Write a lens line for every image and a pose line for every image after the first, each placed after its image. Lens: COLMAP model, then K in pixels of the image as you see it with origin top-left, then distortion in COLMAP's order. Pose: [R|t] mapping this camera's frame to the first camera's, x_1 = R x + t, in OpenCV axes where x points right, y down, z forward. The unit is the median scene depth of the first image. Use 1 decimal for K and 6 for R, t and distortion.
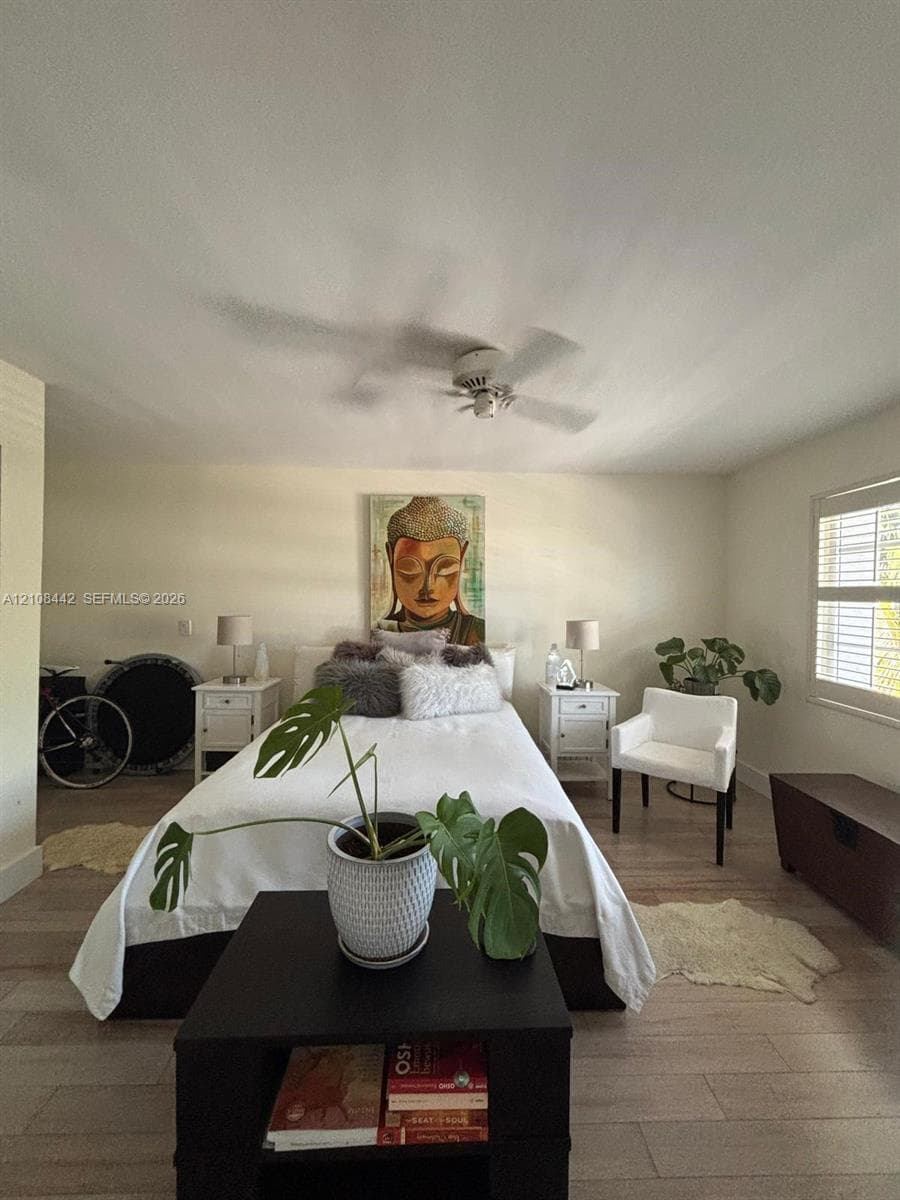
lens RADIAL K [[488.6, 0, 454.5], [0, 488.6, 599.4], [0, 0, 1]] dist [0.037910, -0.000703]
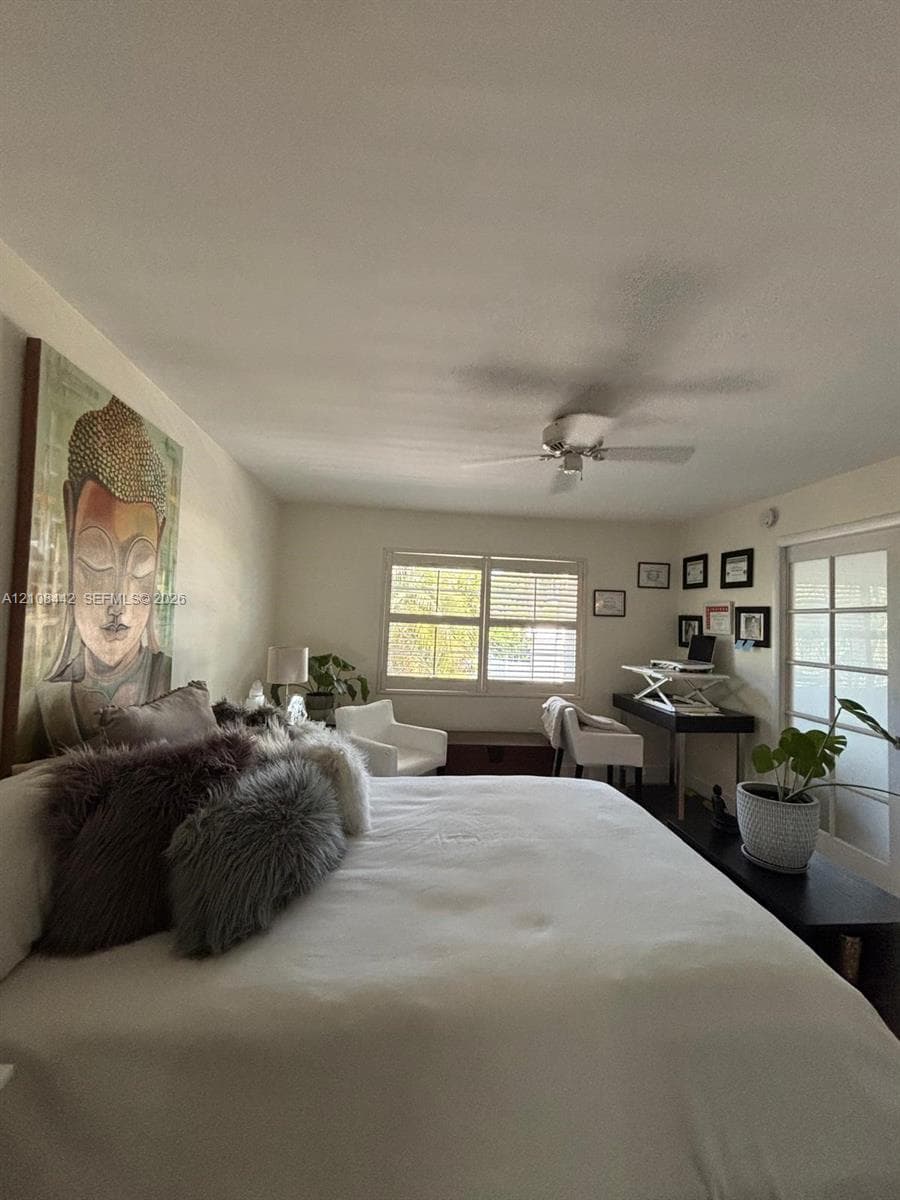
lens RADIAL K [[488.6, 0, 453.3], [0, 488.6, 599.2], [0, 0, 1]] dist [0.037910, -0.000703]
pose [[-0.070123, 0.024564, 0.997236, -0.707712], [-0.038767, 0.998874, -0.027331, -0.031886], [-0.996785, -0.040577, -0.069092, 0.920853]]
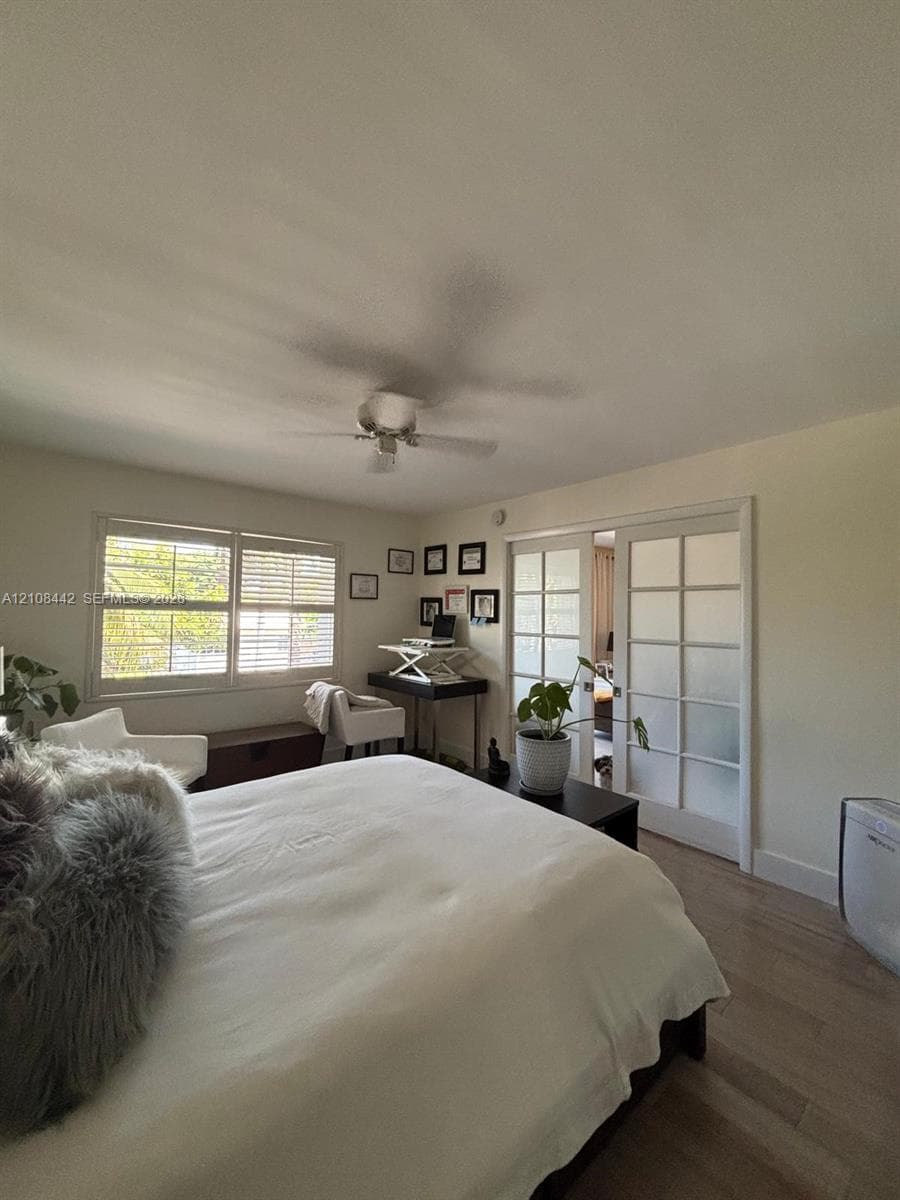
lens RADIAL K [[488.6, 0, 440.1], [0, 488.6, 603.9], [0, 0, 1]] dist [0.037910, -0.000703]
pose [[-0.607902, -0.010139, 0.793948, -0.621968], [-0.026333, 0.999626, -0.007396, -0.019906], [-0.793576, -0.025403, -0.607941, 1.085859]]
